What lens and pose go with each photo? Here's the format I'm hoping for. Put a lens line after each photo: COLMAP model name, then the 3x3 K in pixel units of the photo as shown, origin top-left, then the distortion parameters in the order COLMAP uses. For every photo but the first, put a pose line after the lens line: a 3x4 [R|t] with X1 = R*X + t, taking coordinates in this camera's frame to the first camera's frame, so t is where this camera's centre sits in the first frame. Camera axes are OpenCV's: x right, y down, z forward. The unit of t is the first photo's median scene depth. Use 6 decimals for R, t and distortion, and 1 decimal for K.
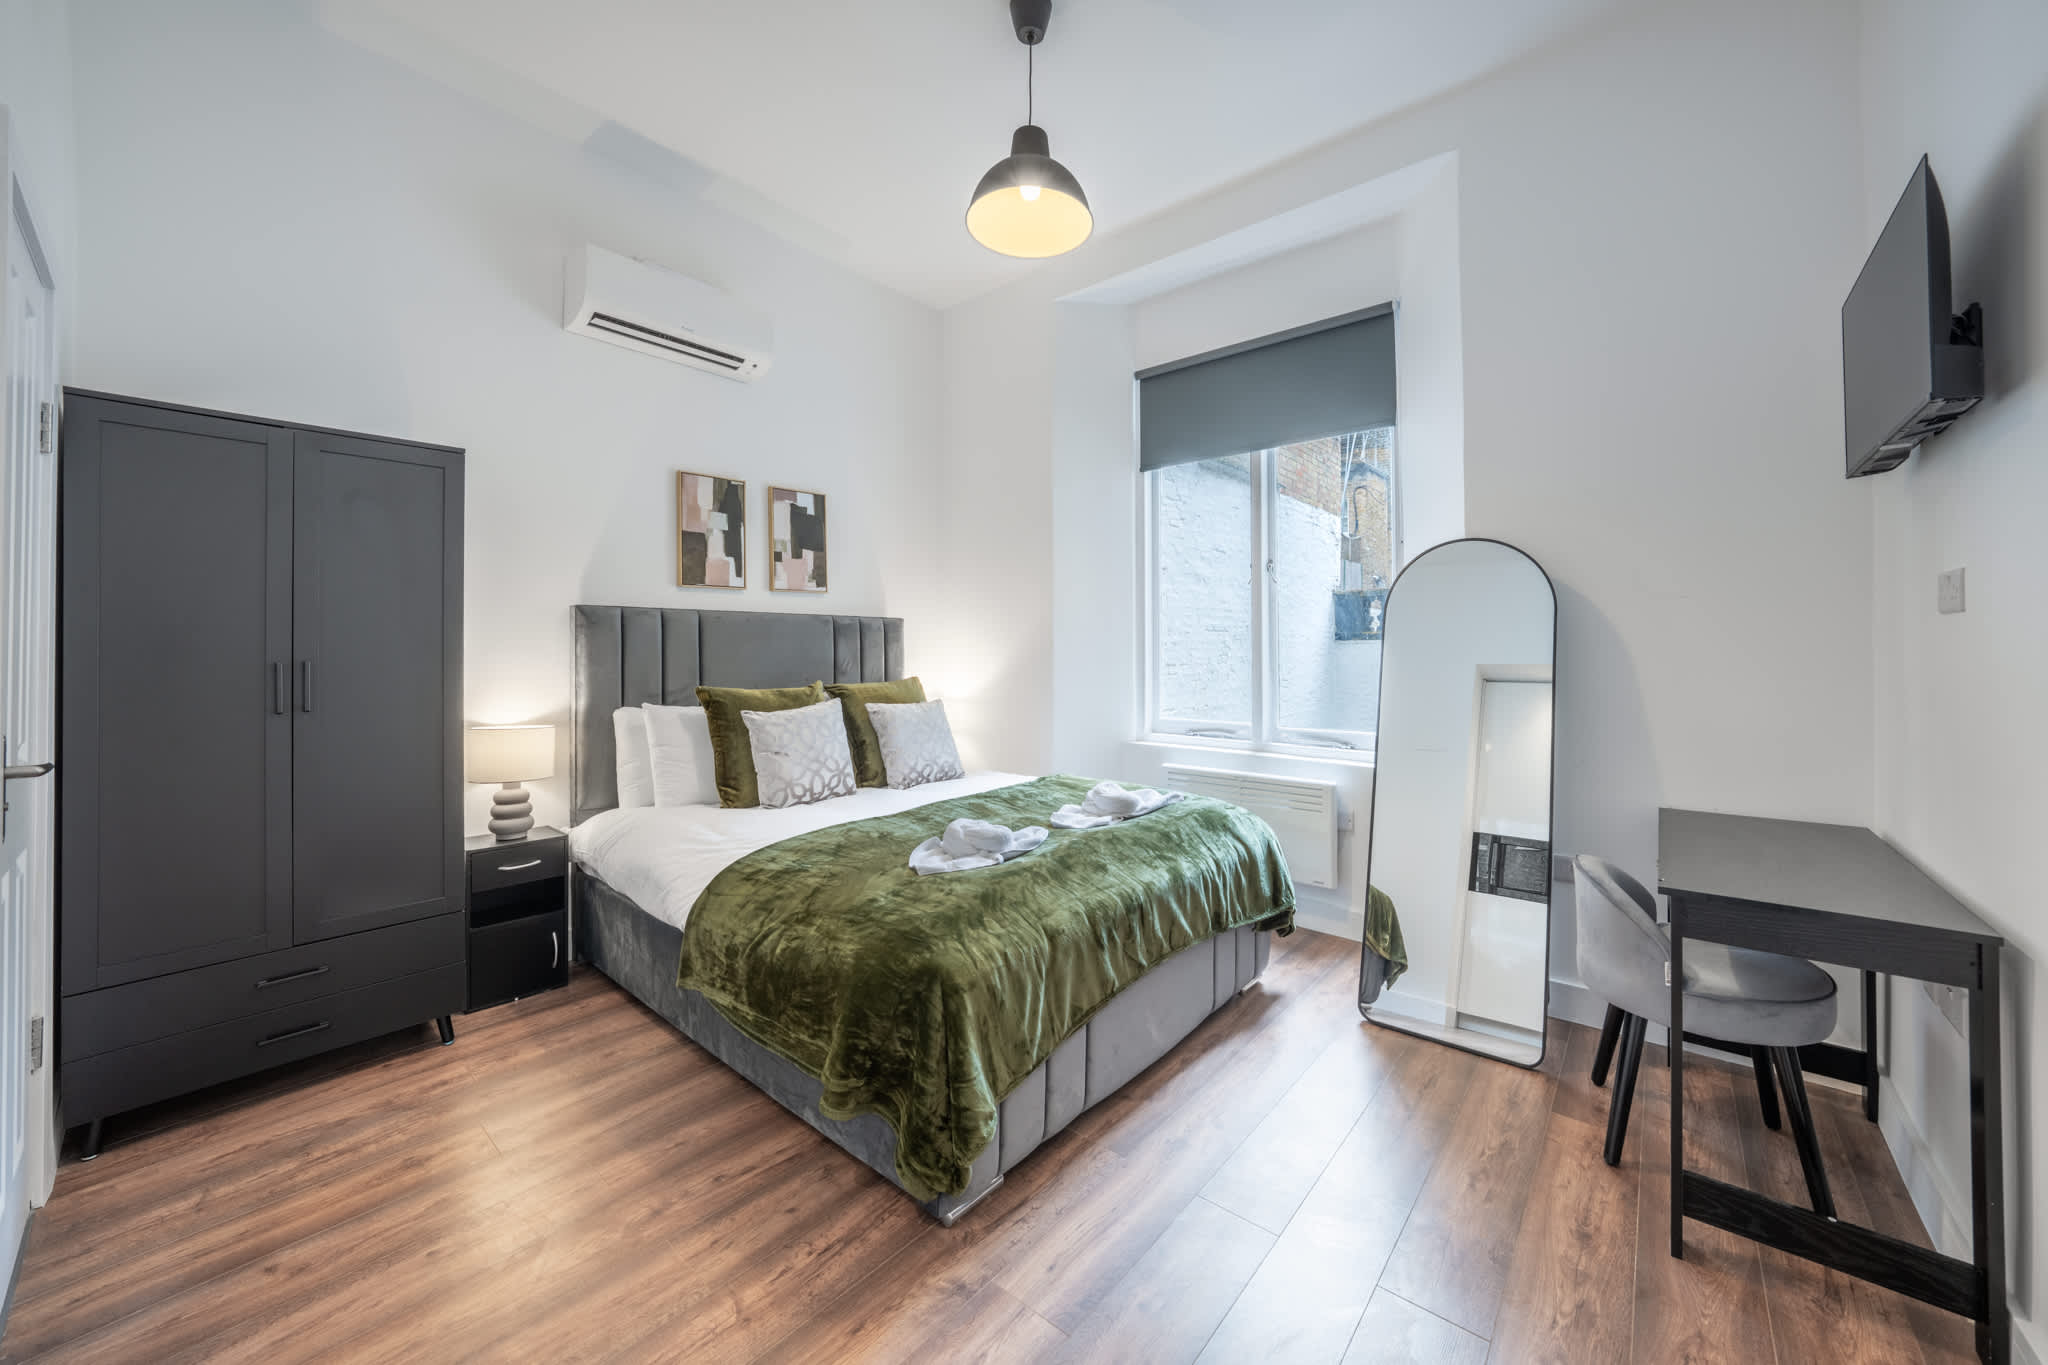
lens RADIAL K [[760.3, 0, 1076.5], [0, 760.3, 643.7], [0, 0, 1]] dist [0.000442, 0.006230]
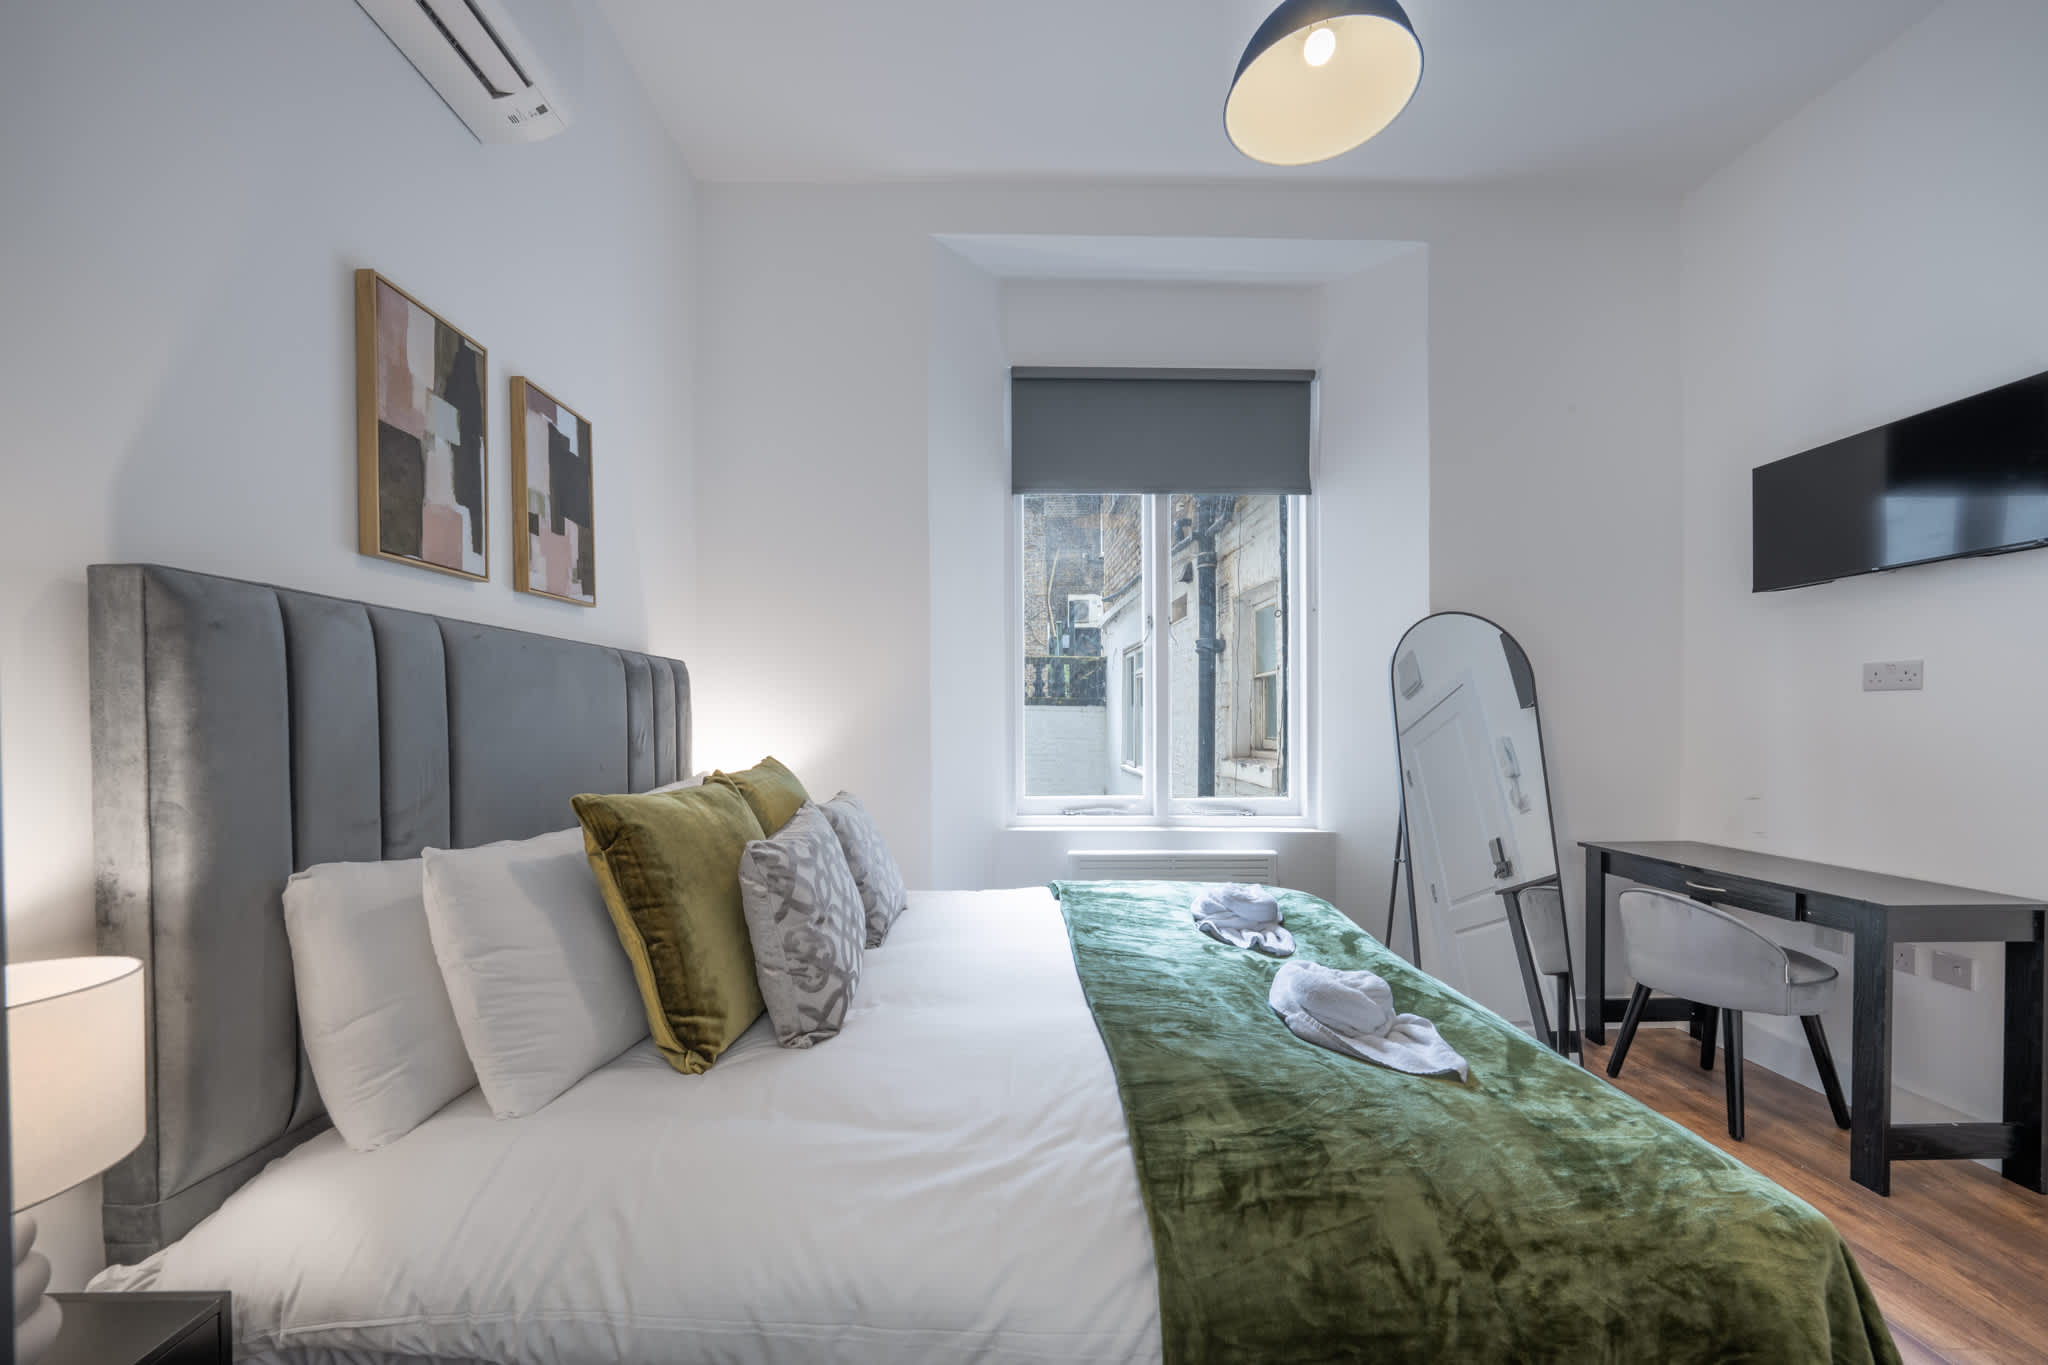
lens RADIAL K [[743.5, 0, 1015.6], [0, 743.5, 733.9], [0, 0, 1]] dist [-0.020745, 0.005578]
pose [[0.775276, -0.011209, 0.631524, -0.476862], [-0.008073, 0.999585, 0.027653, 0.007960], [-0.631571, -0.026537, 0.774863, 0.443152]]
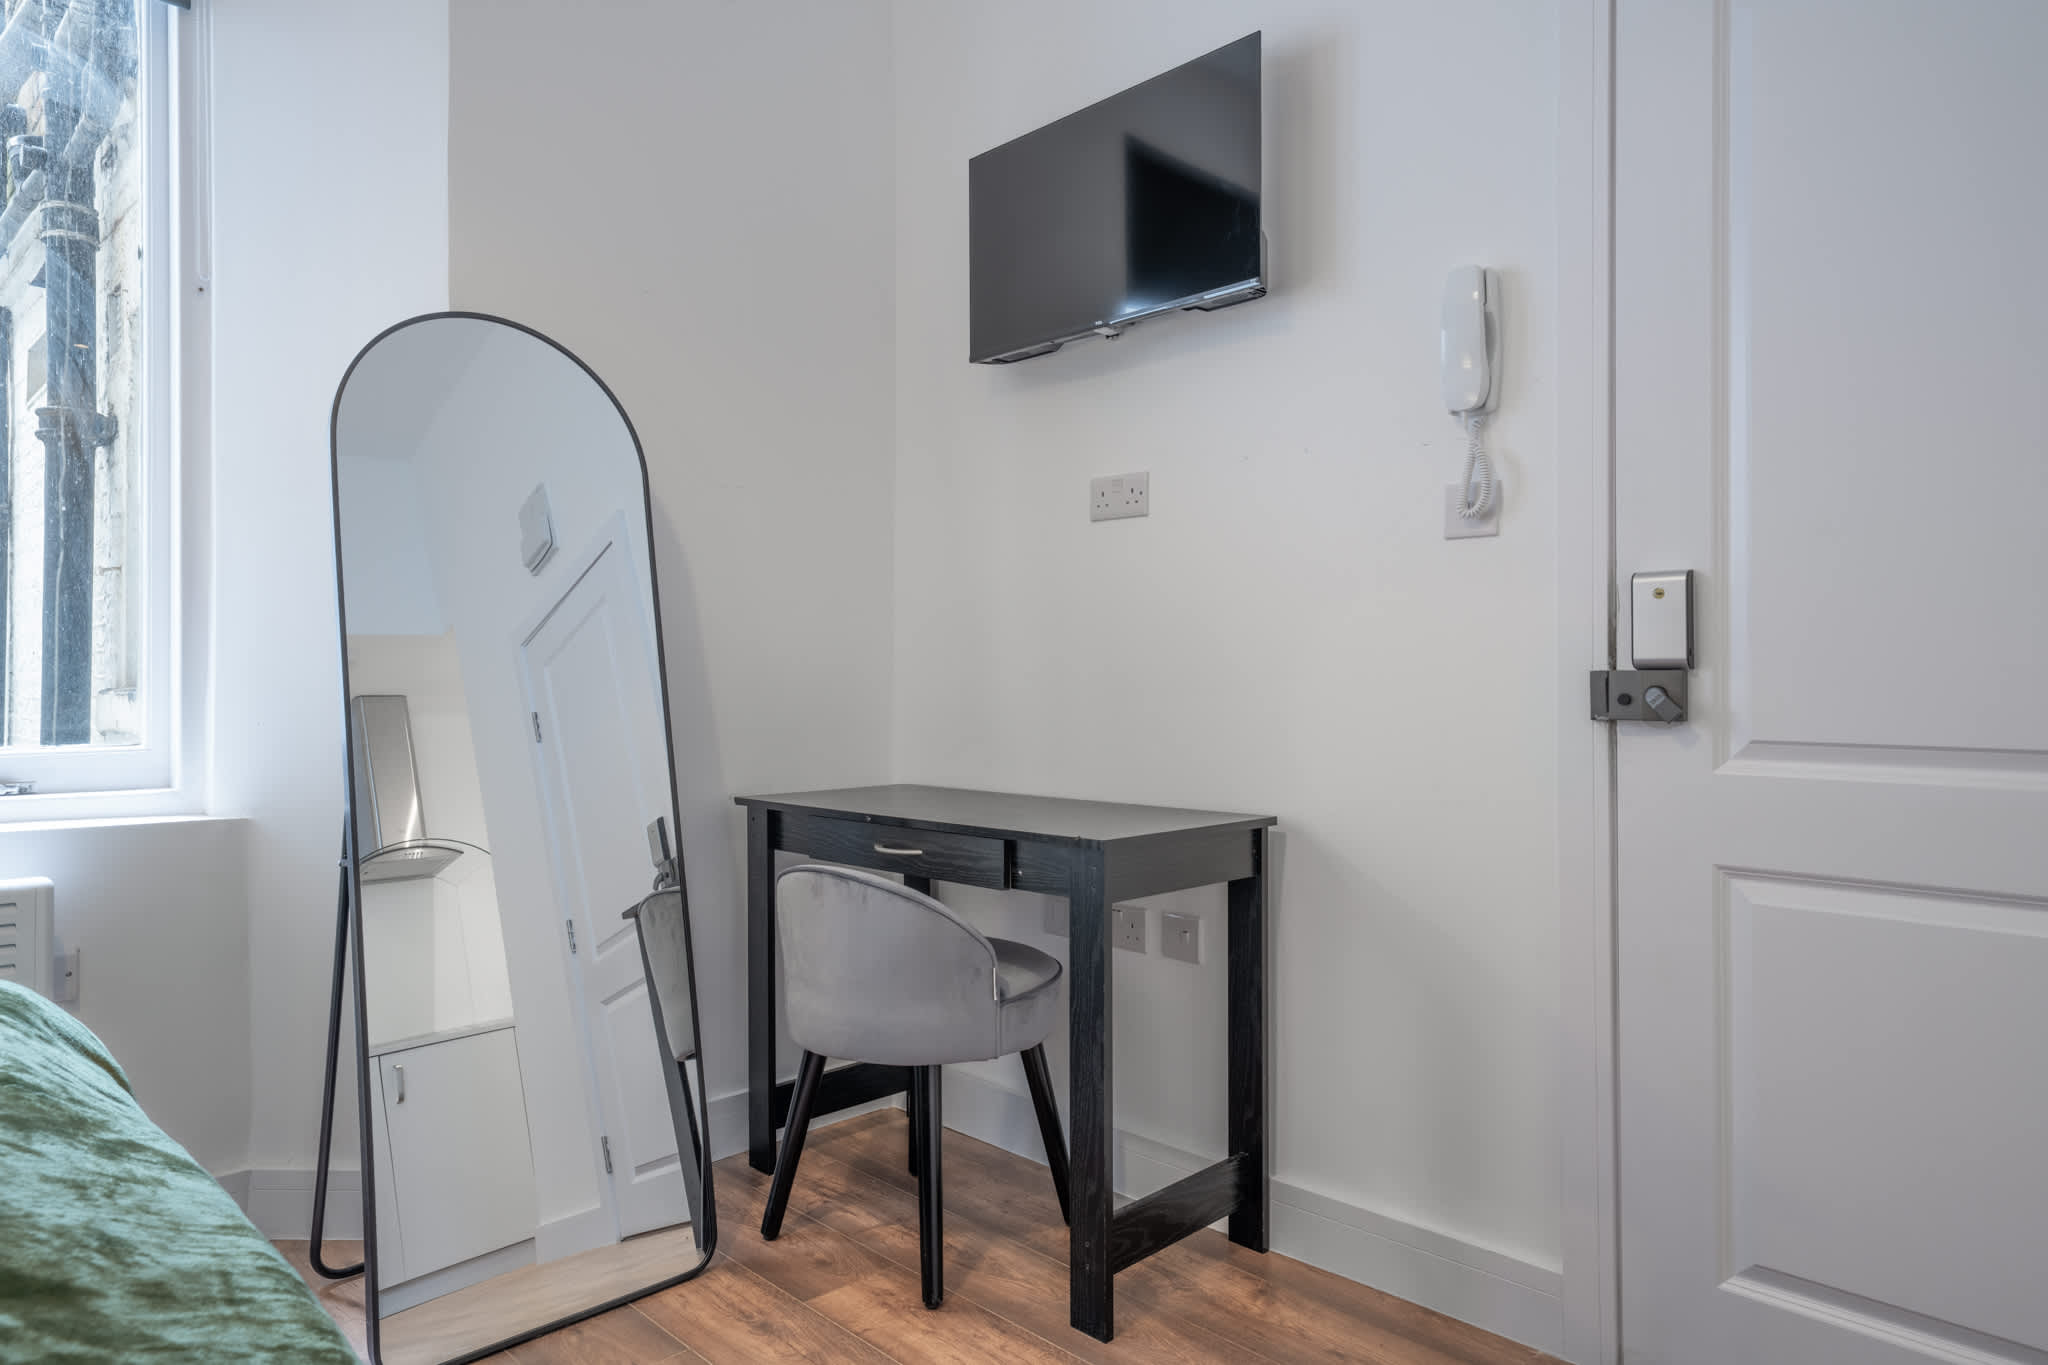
lens RADIAL K [[1260.5, 0, 1021.0], [0, 1260.5, 664.6], [0, 0, 1]] dist [0.005443, 0.001248]
pose [[0.117942, 0.012063, 0.992947, -0.198853], [-0.017435, 0.999797, -0.010076, 0.071903], [-0.992867, -0.016124, 0.118129, 0.424183]]
